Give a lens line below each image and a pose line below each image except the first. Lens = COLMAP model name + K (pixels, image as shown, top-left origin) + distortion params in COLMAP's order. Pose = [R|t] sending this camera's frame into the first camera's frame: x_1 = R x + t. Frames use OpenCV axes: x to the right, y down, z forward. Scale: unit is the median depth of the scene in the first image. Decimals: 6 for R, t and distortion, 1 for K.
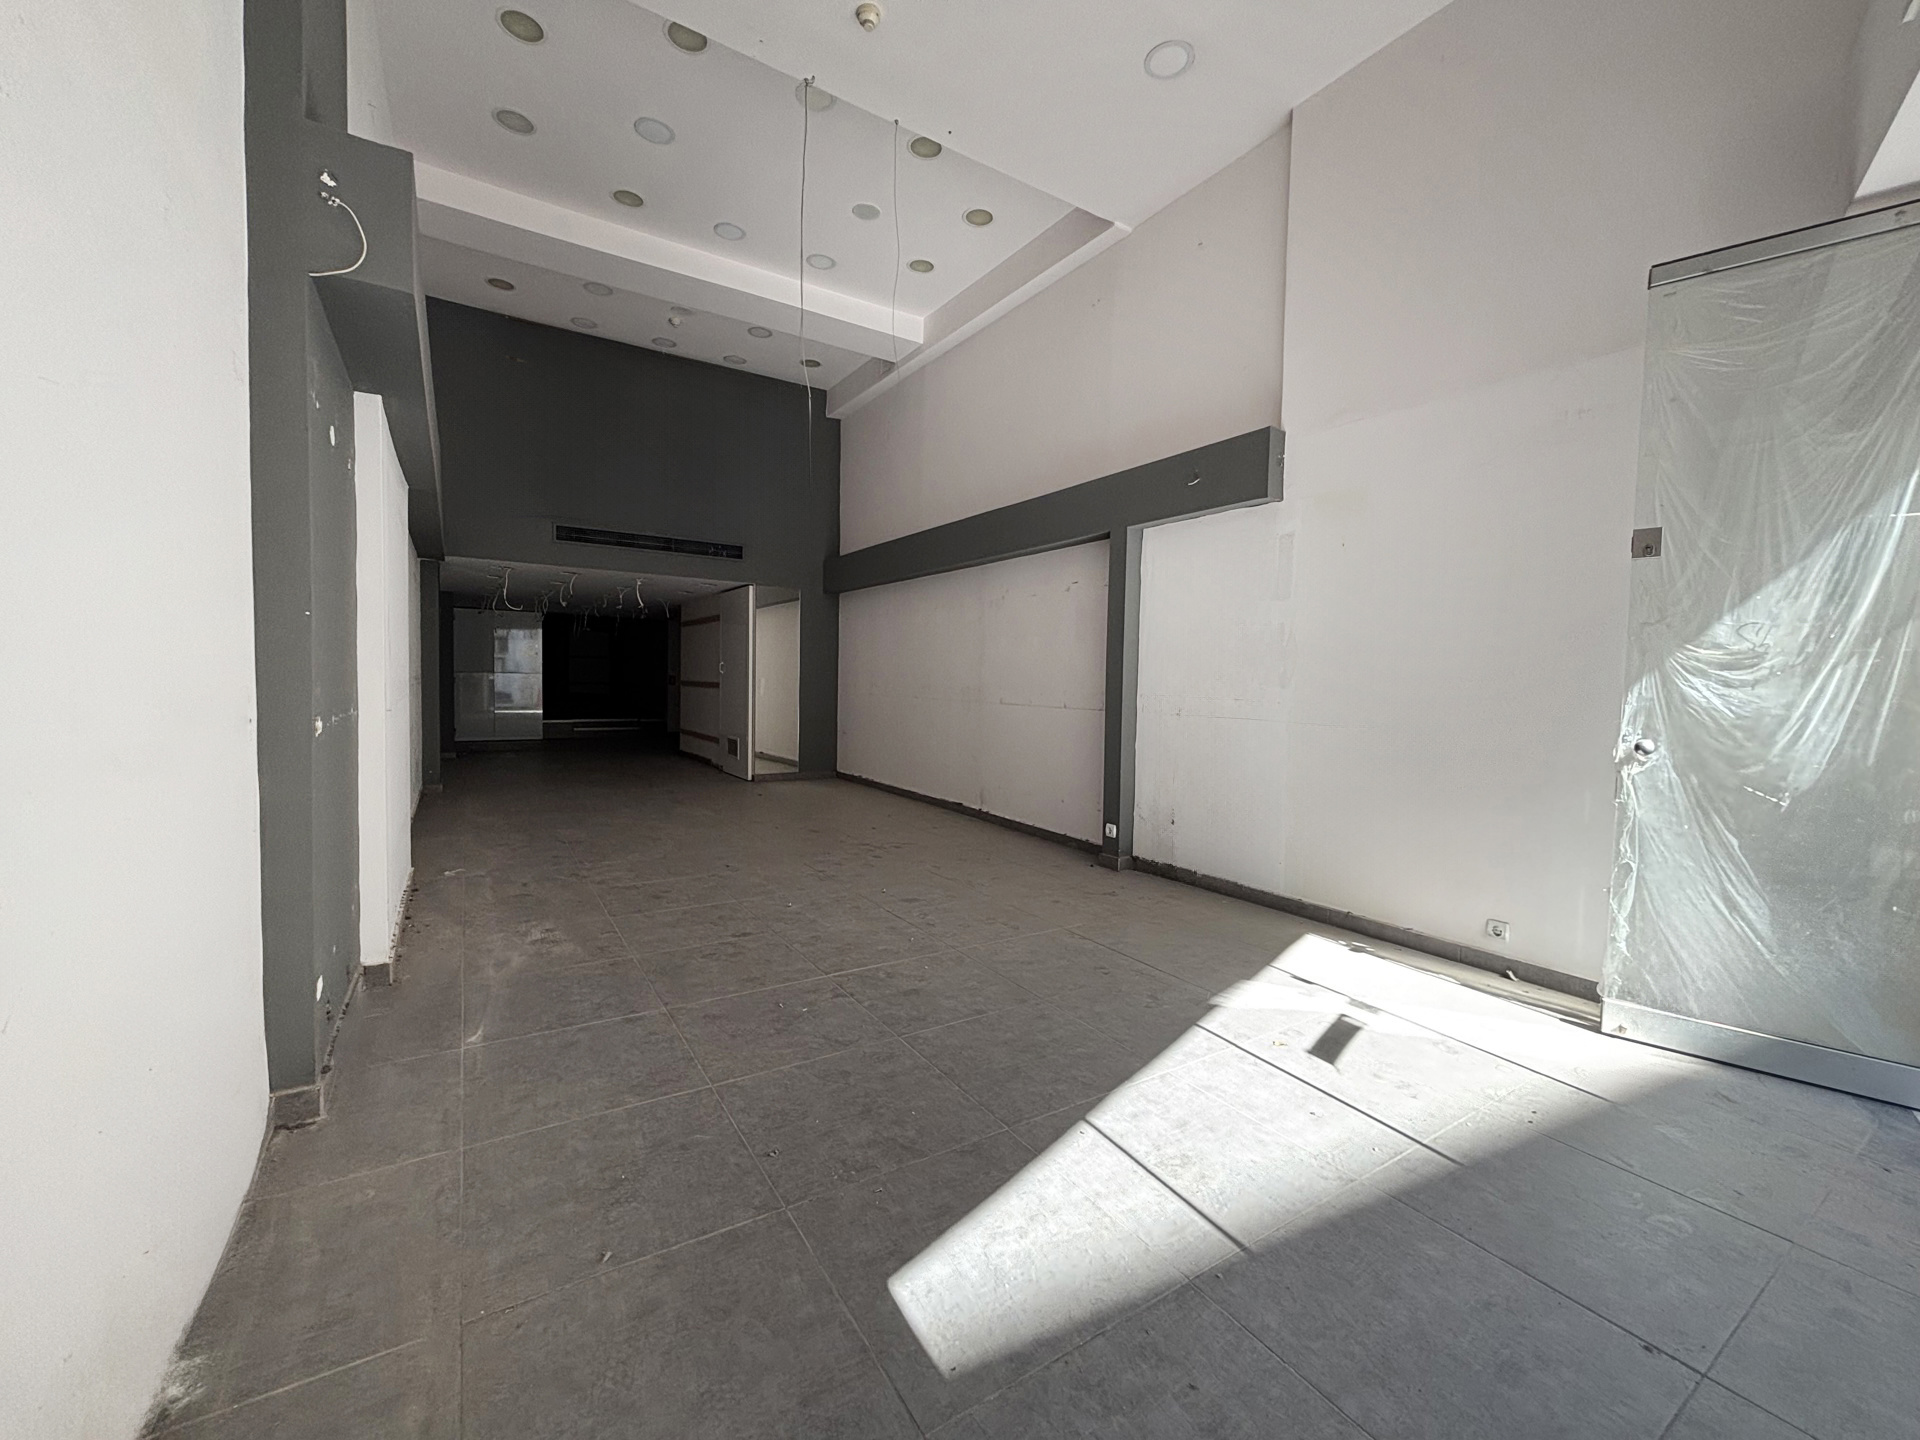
lens RADIAL K [[774.3, 0, 957.3], [0, 774.3, 714.1], [0, 0, 1]] dist [0.000625, -0.000012]
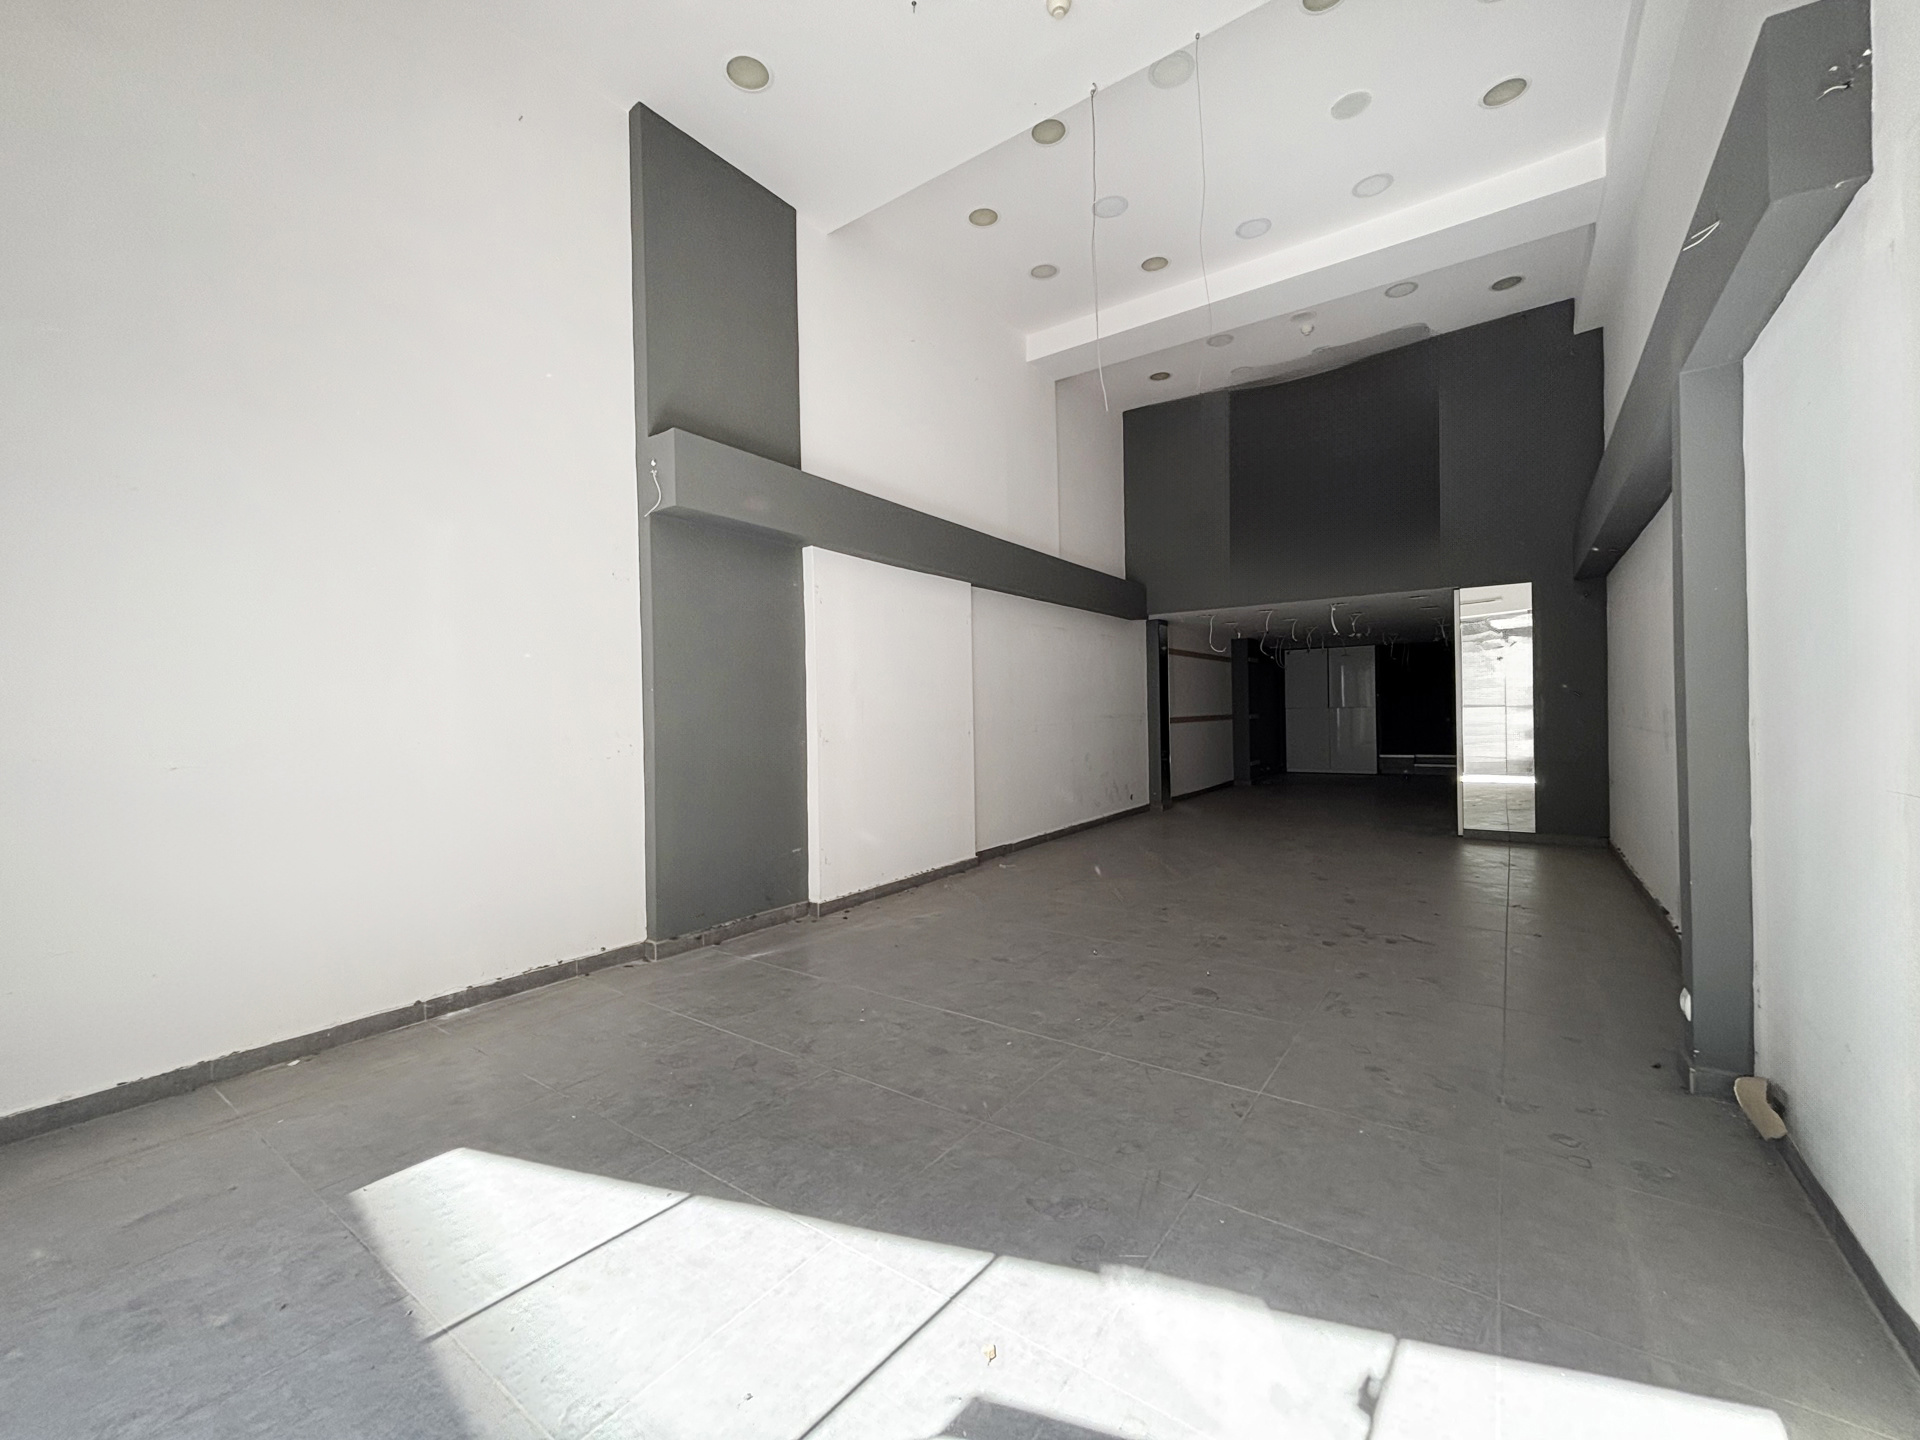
lens RADIAL K [[774.3, 0, 959.7], [0, 774.3, 715.5], [0, 0, 1]] dist [0.000625, -0.000012]
pose [[0.371439, -0.023848, -0.928151, 0.595219], [-0.015284, 0.999378, -0.031795, -0.008749], [0.928331, 0.025996, 0.370844, 0.488516]]
